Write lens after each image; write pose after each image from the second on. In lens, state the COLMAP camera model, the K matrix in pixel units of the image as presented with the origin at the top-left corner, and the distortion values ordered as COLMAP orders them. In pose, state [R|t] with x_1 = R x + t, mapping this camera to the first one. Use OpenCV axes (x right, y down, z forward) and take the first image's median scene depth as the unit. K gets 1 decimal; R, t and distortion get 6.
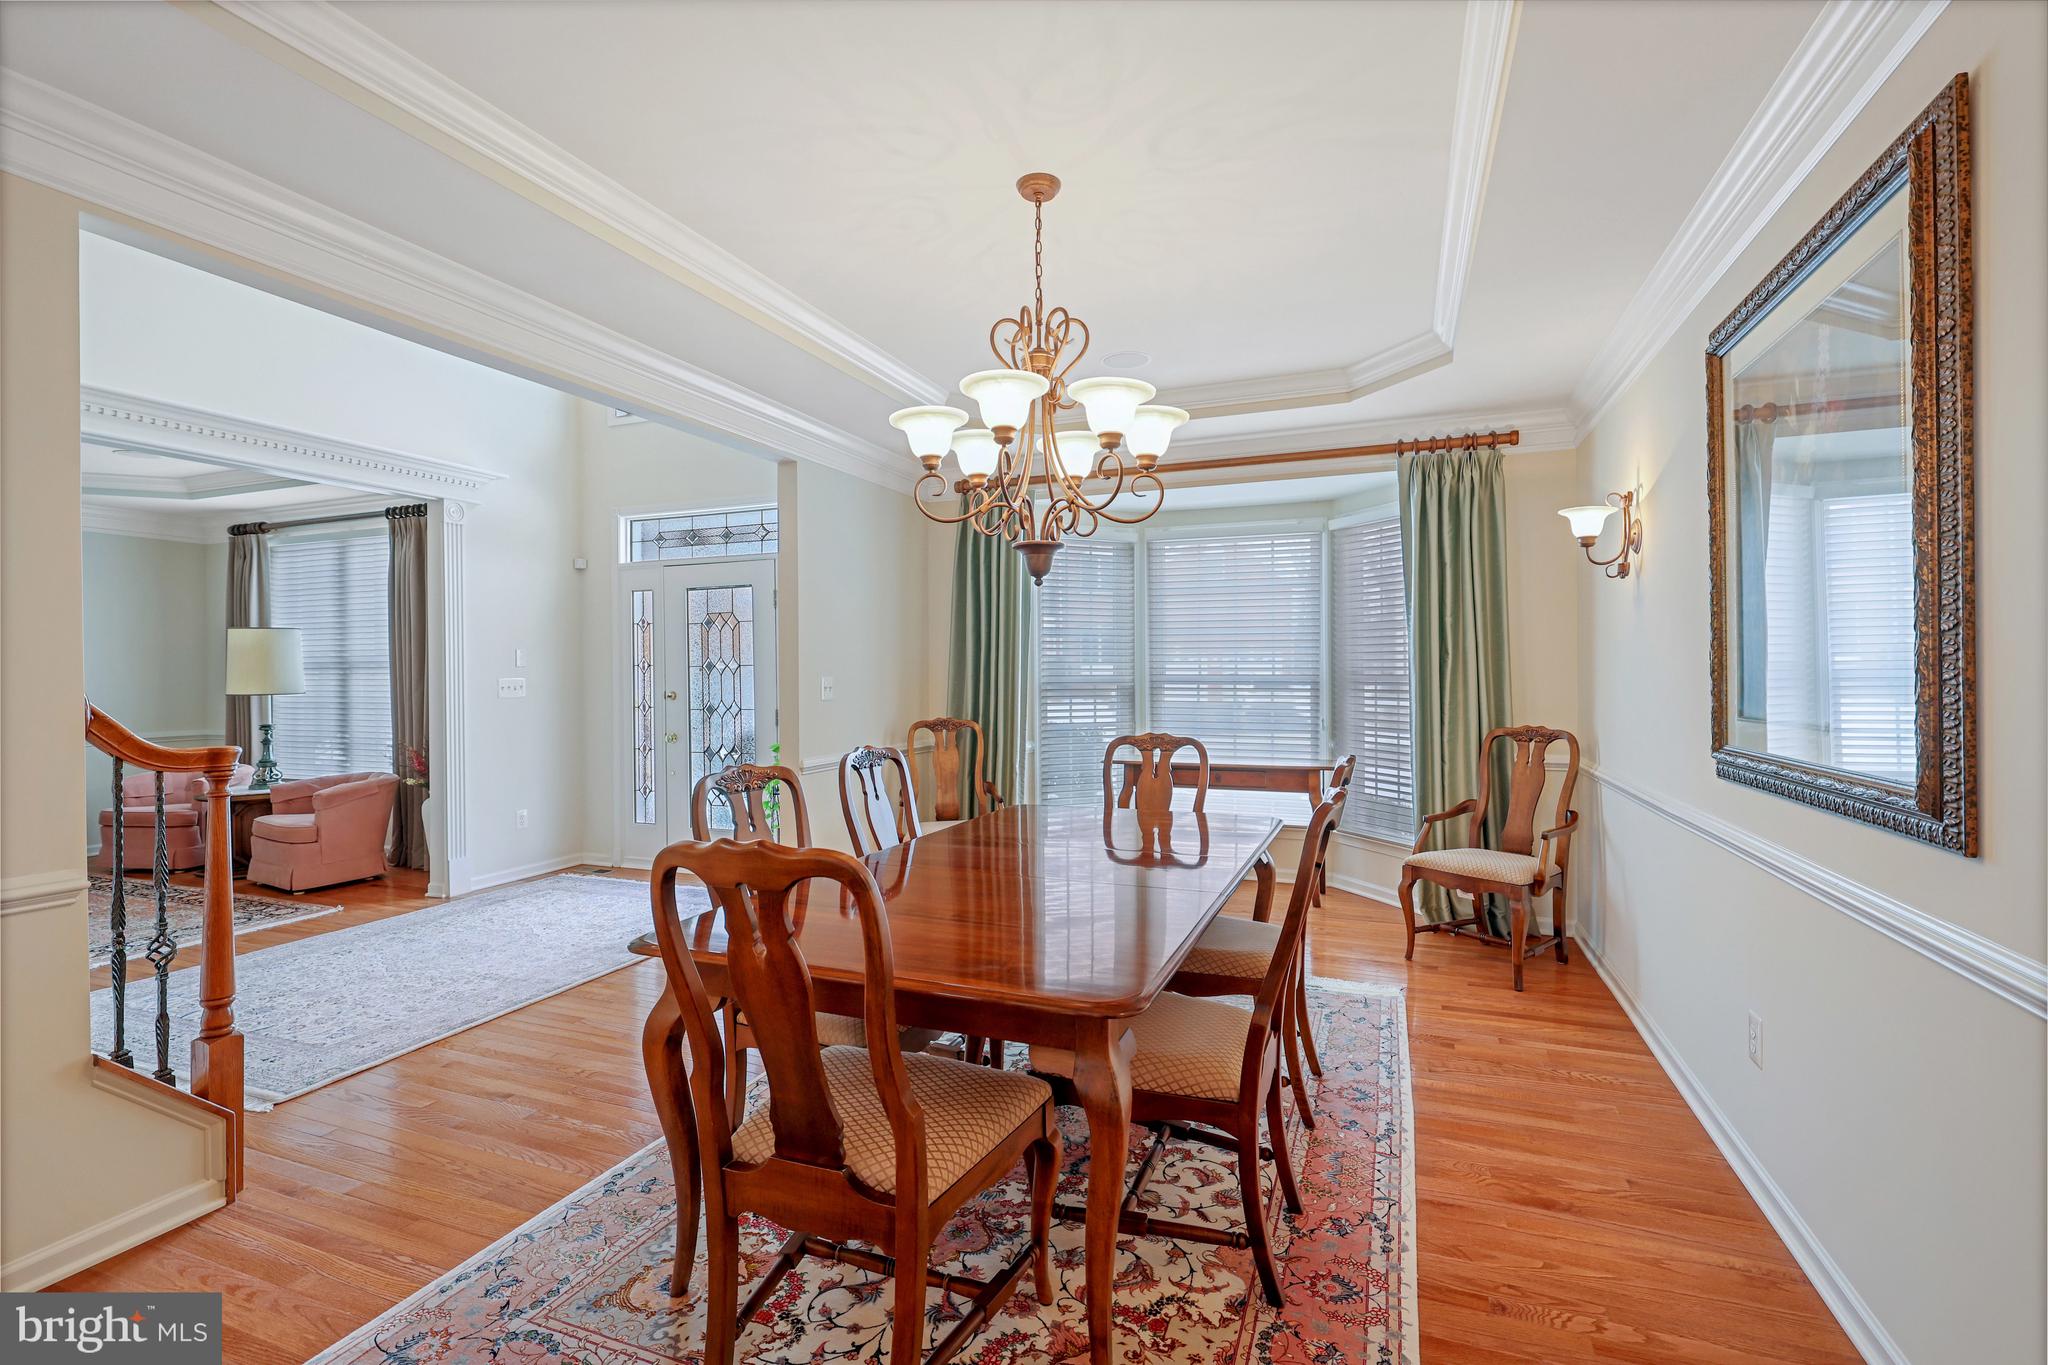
lens RADIAL K [[930.2, 0, 1024.0], [0, 930.2, 682.5], [0, 0, 1]] dist [0.000566, 0.000016]
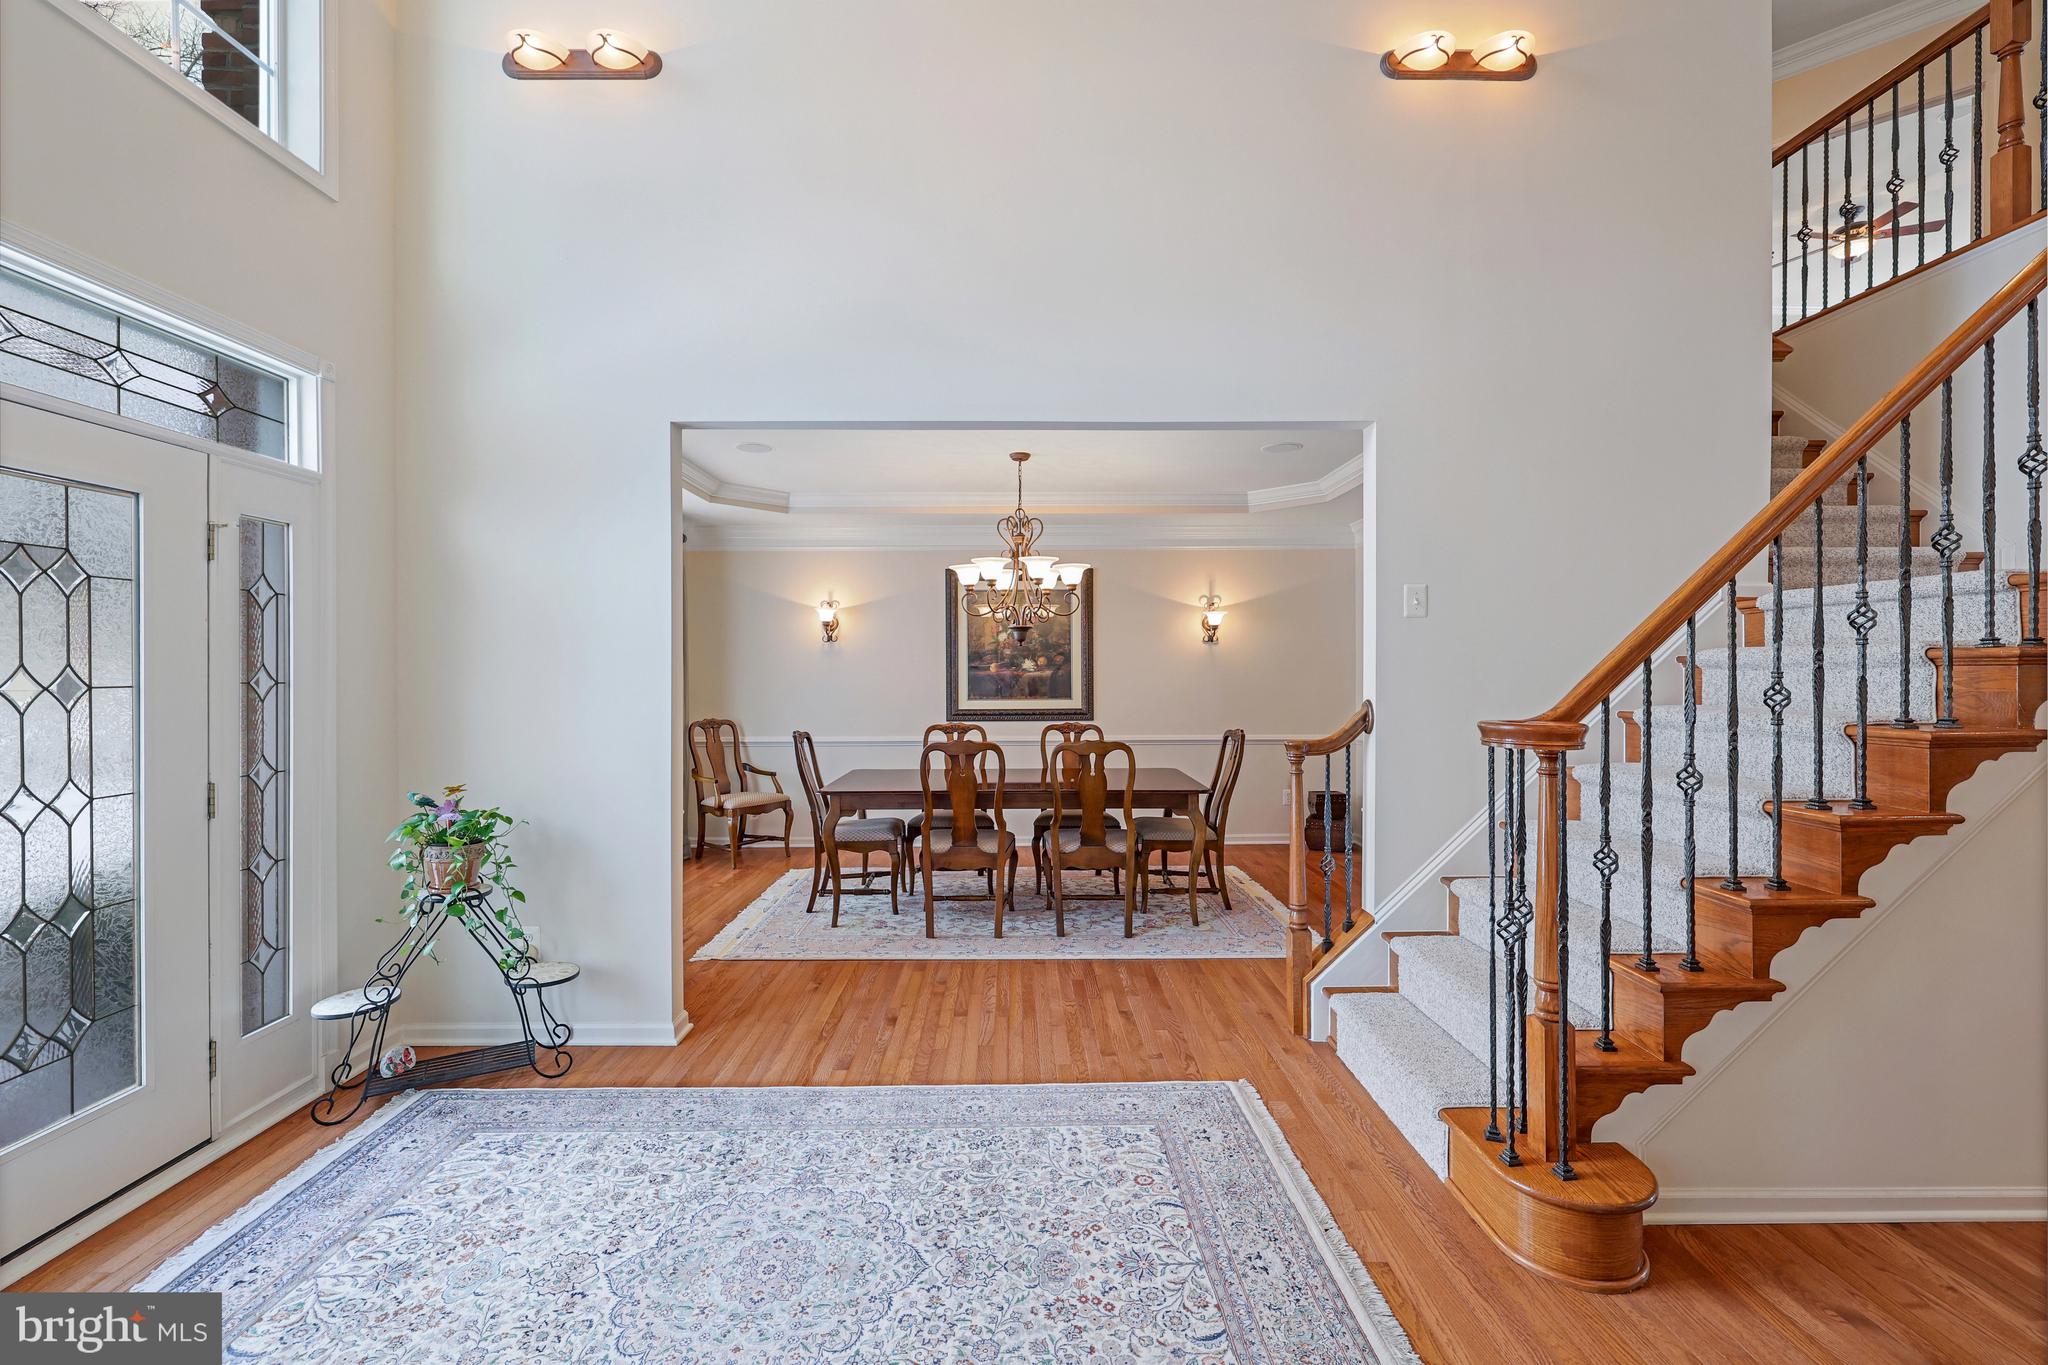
lens RADIAL K [[854.5, 0, 1024.0], [0, 854.5, 682.5], [0, 0, 1]] dist [-0.001019, 0.000055]
pose [[-0.379446, -0.004025, 0.925205, -1.152720], [0.013281, 0.999864, 0.009797, -0.027188], [-0.925118, 0.016005, -0.379341, 1.125572]]
